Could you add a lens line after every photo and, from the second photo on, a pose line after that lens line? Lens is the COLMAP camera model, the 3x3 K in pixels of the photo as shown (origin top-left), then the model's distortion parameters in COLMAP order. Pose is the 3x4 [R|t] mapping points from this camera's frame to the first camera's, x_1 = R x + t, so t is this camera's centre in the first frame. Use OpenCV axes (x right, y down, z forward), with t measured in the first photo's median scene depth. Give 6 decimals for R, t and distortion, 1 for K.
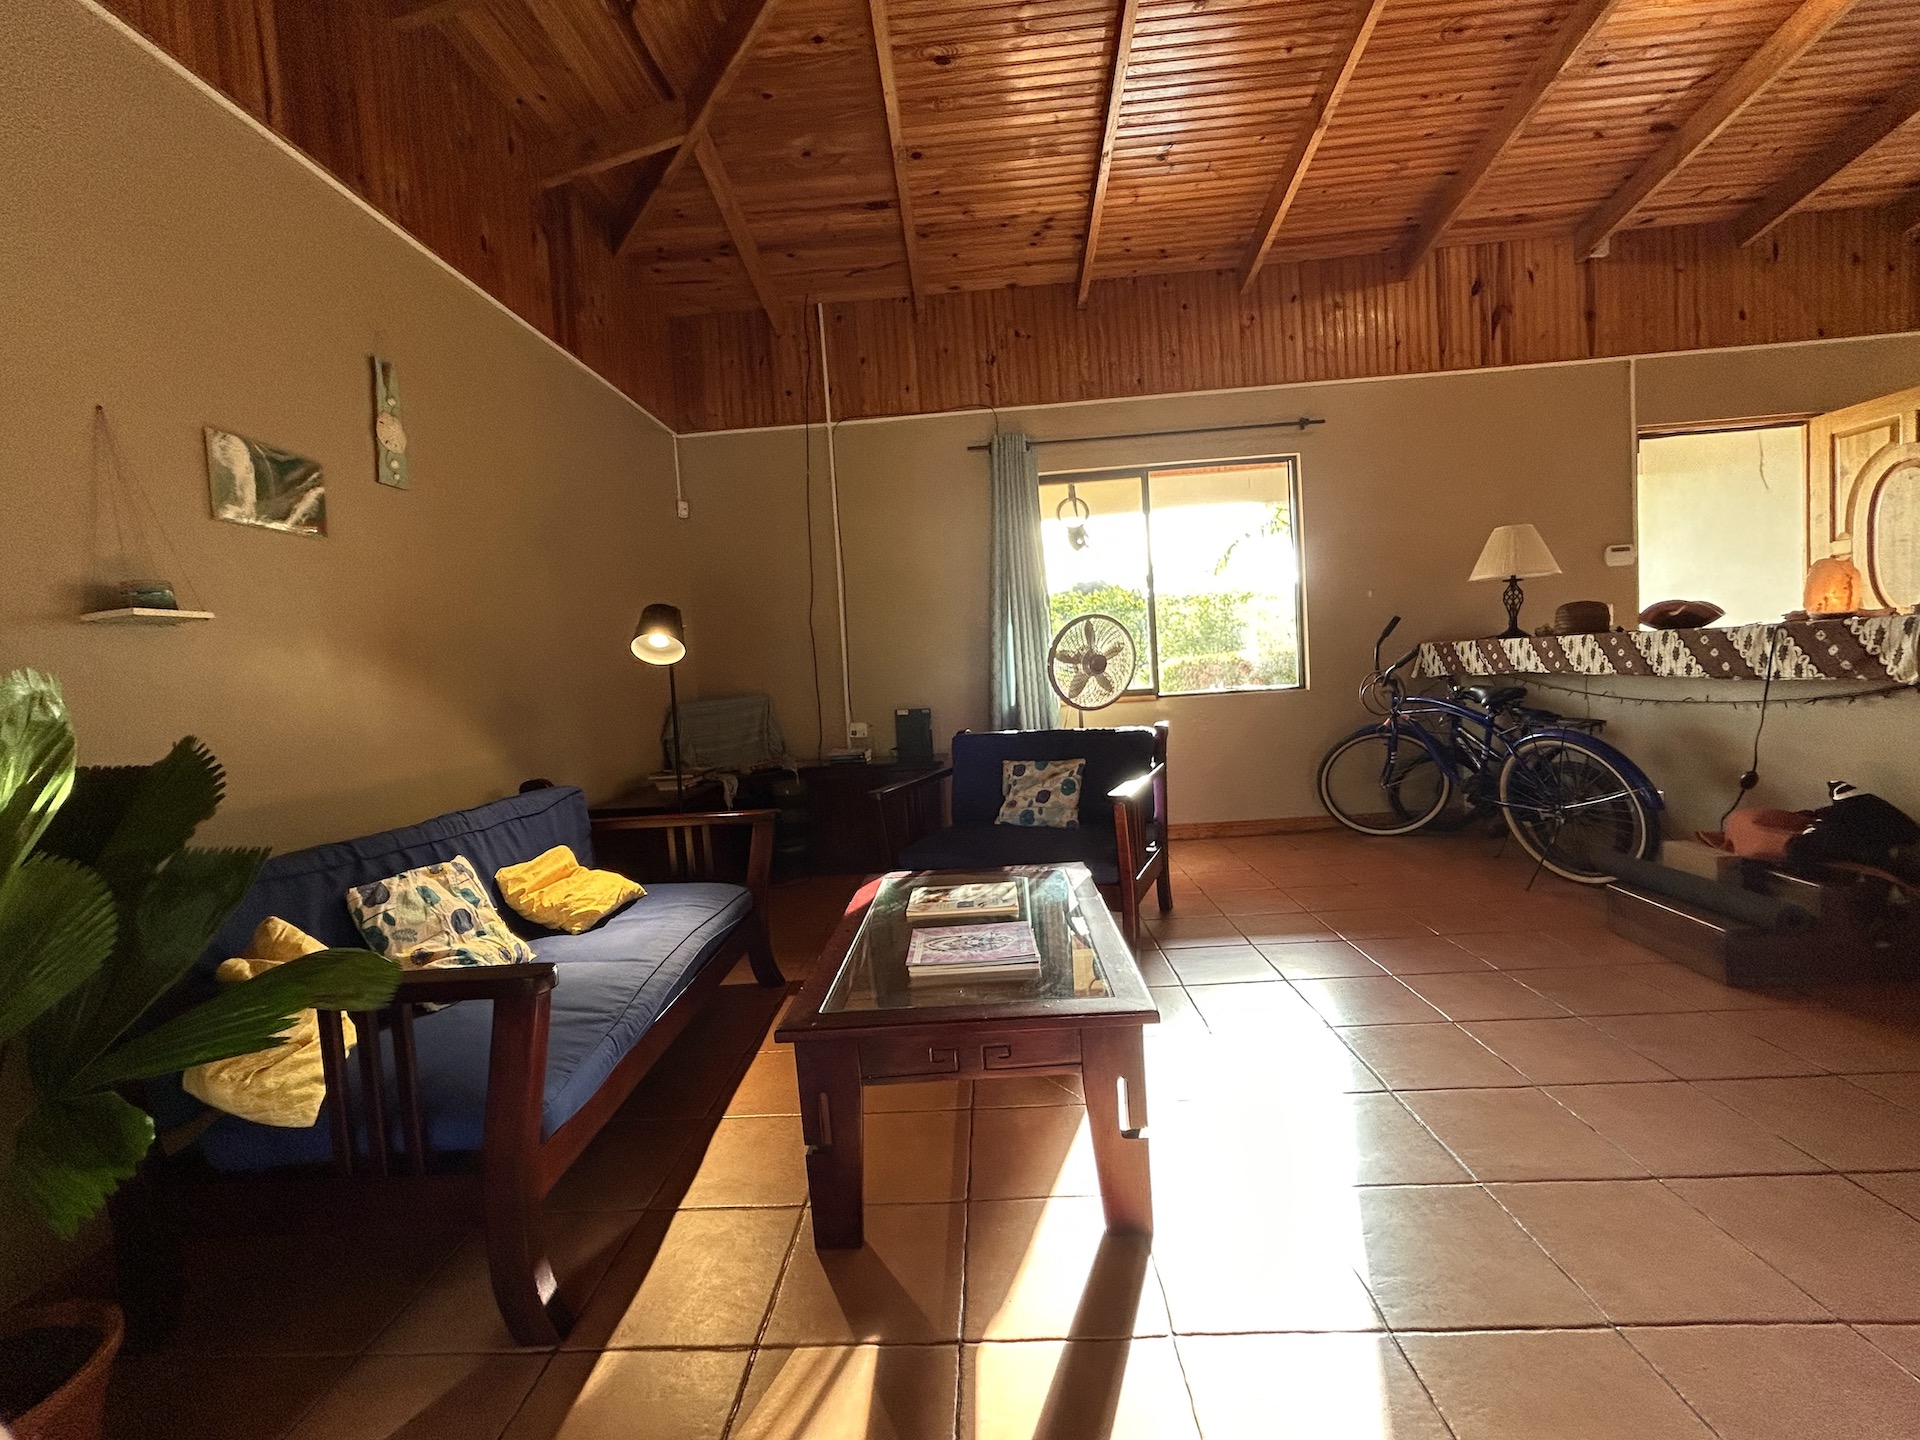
lens RADIAL K [[777.7, 0, 956.1], [0, 777.7, 711.5], [0, 0, 1]] dist [-0.001570, 0.000099]
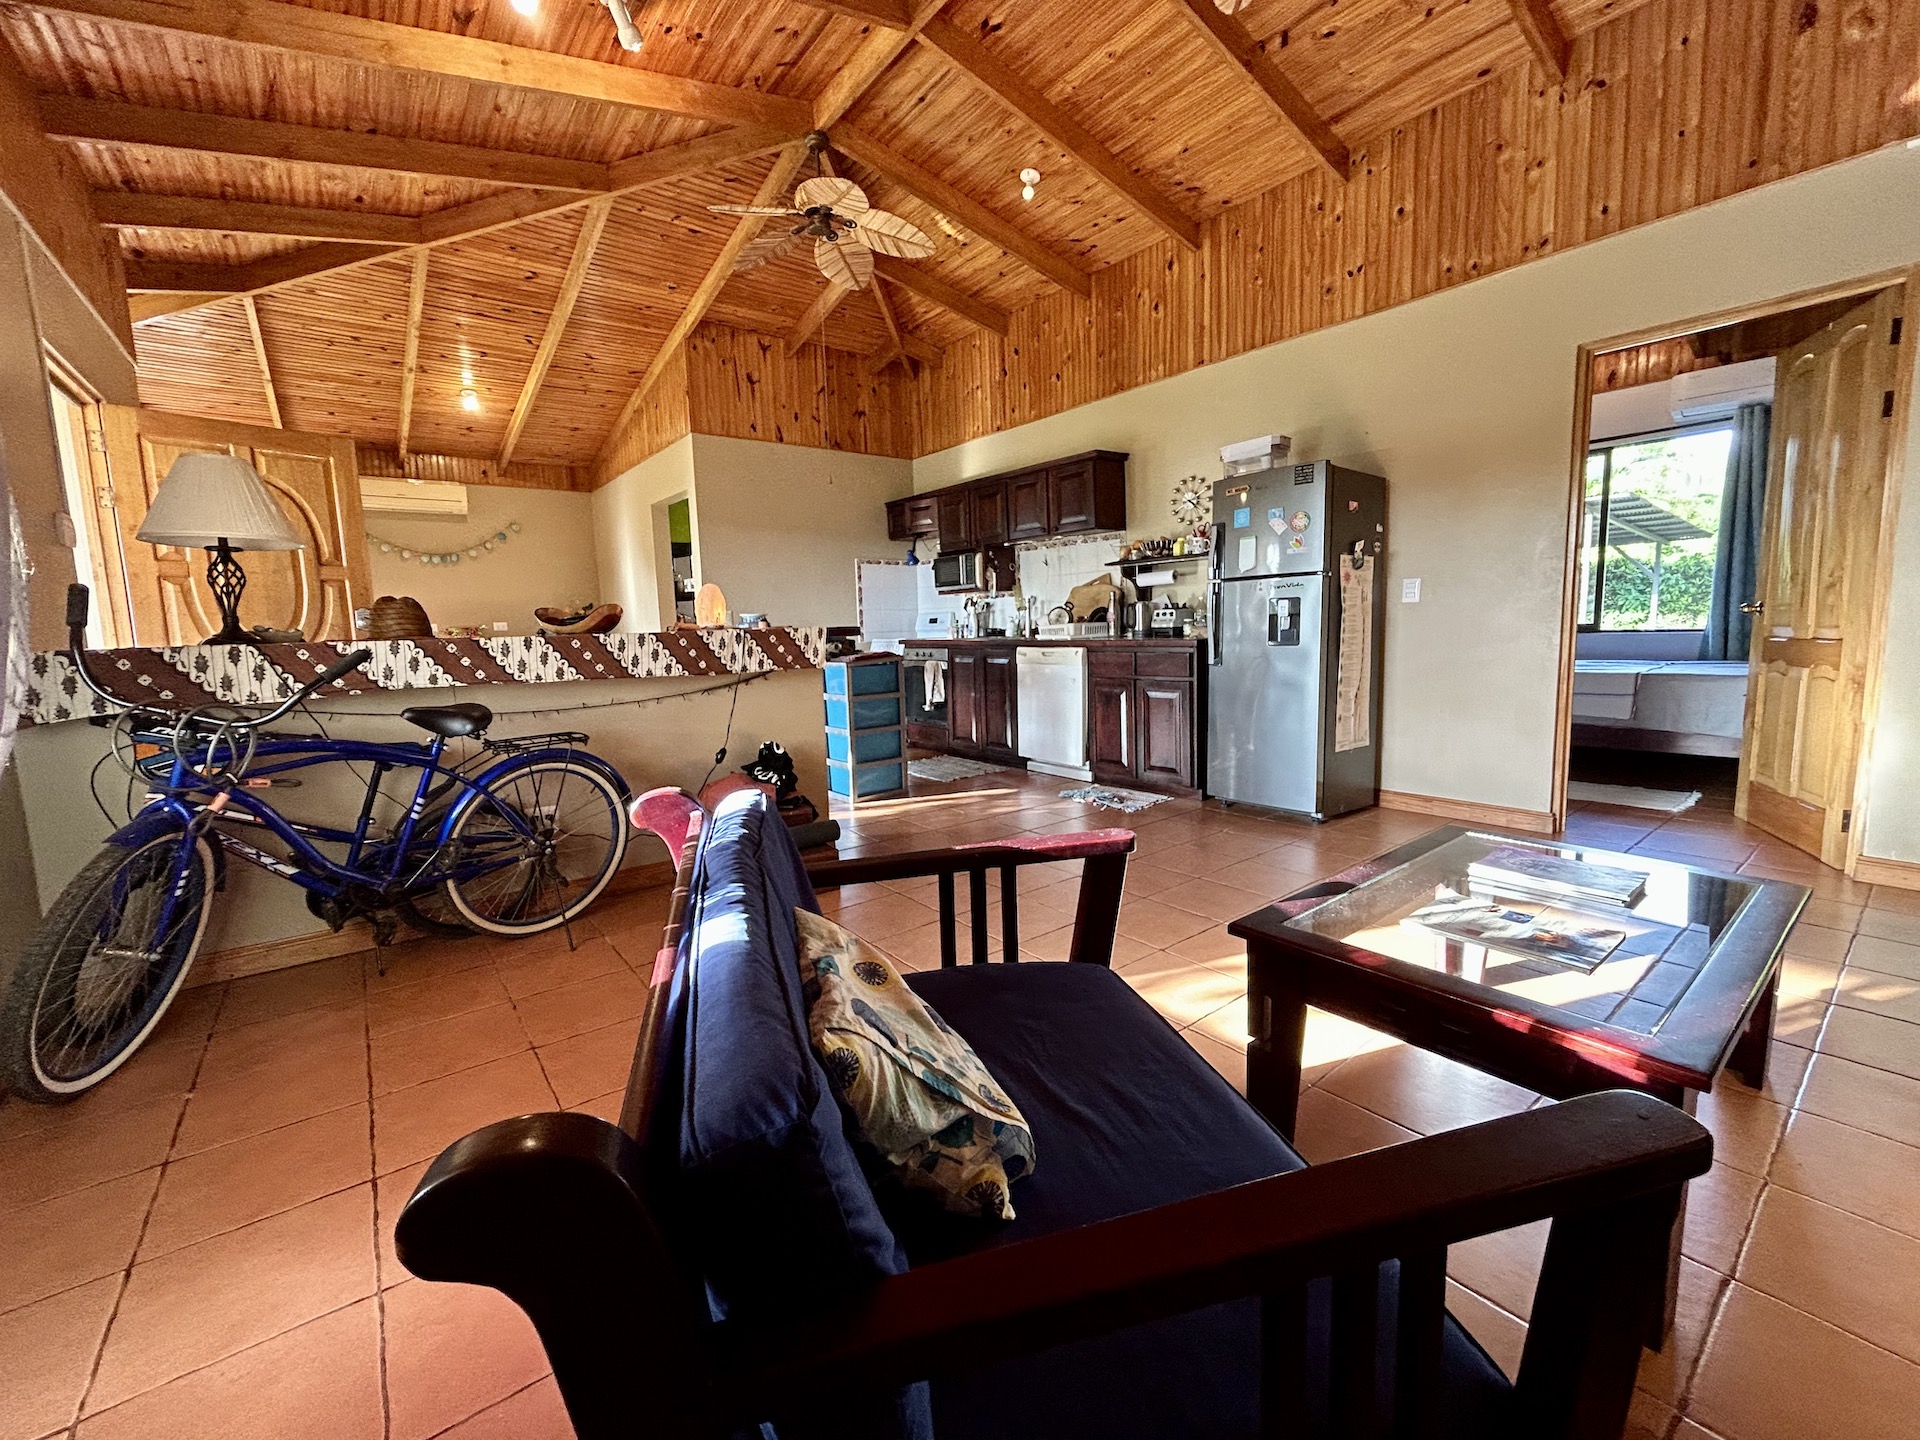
lens RADIAL K [[777.7, 0, 956.1], [0, 777.7, 711.5], [0, 0, 1]] dist [-0.001570, 0.000099]
pose [[-0.643241, -0.002758, 0.765659, -0.123366], [0.111763, 0.988945, 0.097456, -0.050227], [-0.757463, 0.148260, -0.635821, 1.231607]]
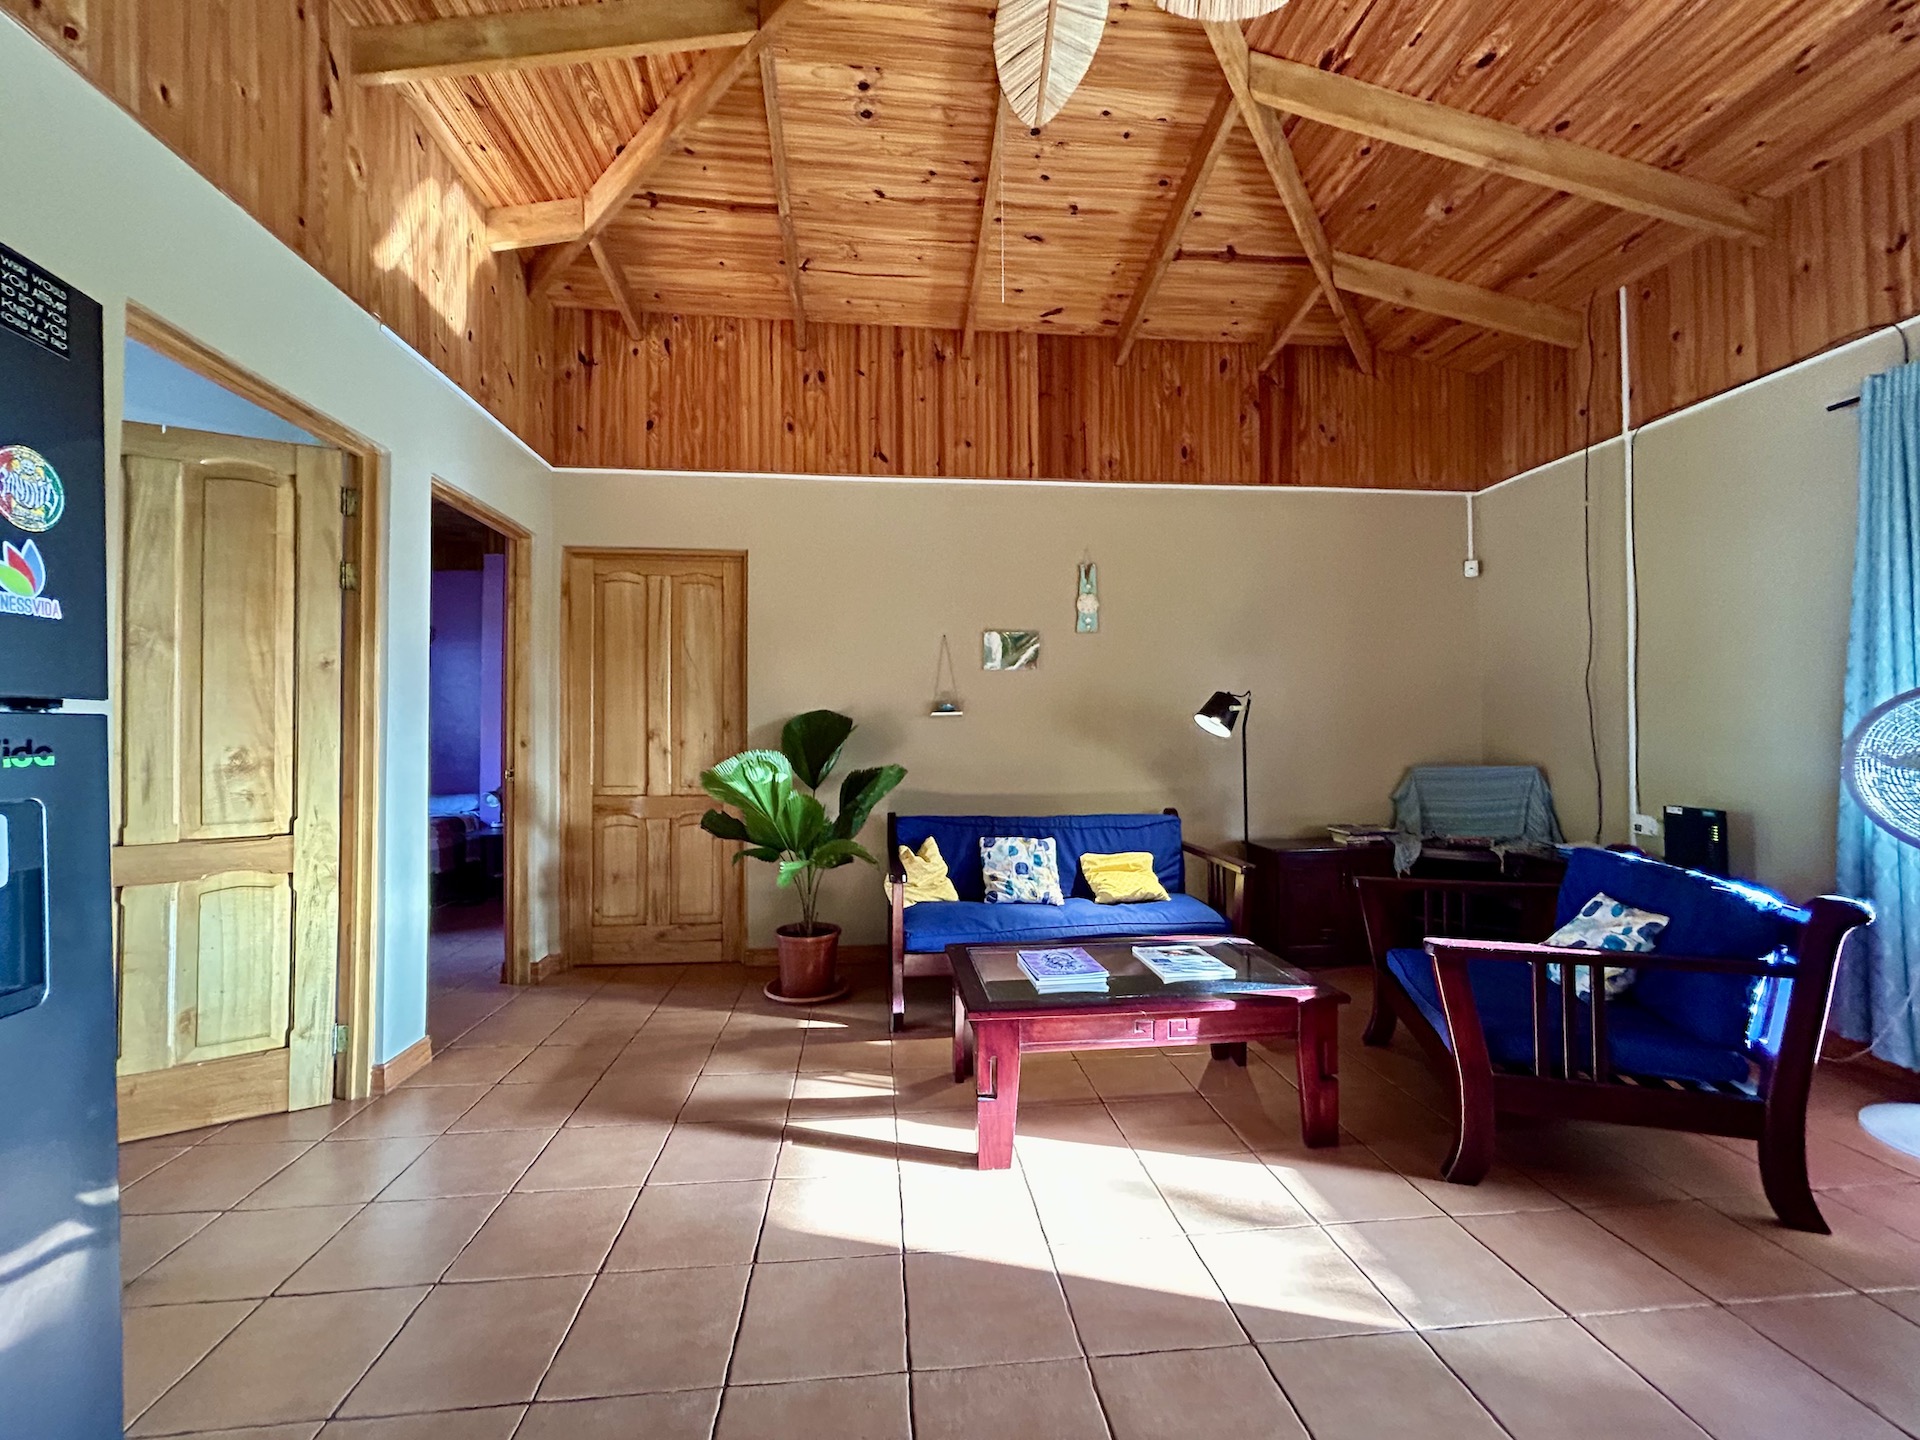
lens RADIAL K [[785.0, 0, 957.2], [0, 785.0, 712.1], [0, 0, 1]] dist [-0.003844, 0.000102]
pose [[0.147373, 0.039061, -0.988309, 0.794759], [-0.057166, 0.997886, 0.030915, -0.108704], [0.987428, 0.051942, 0.149295, 0.329490]]
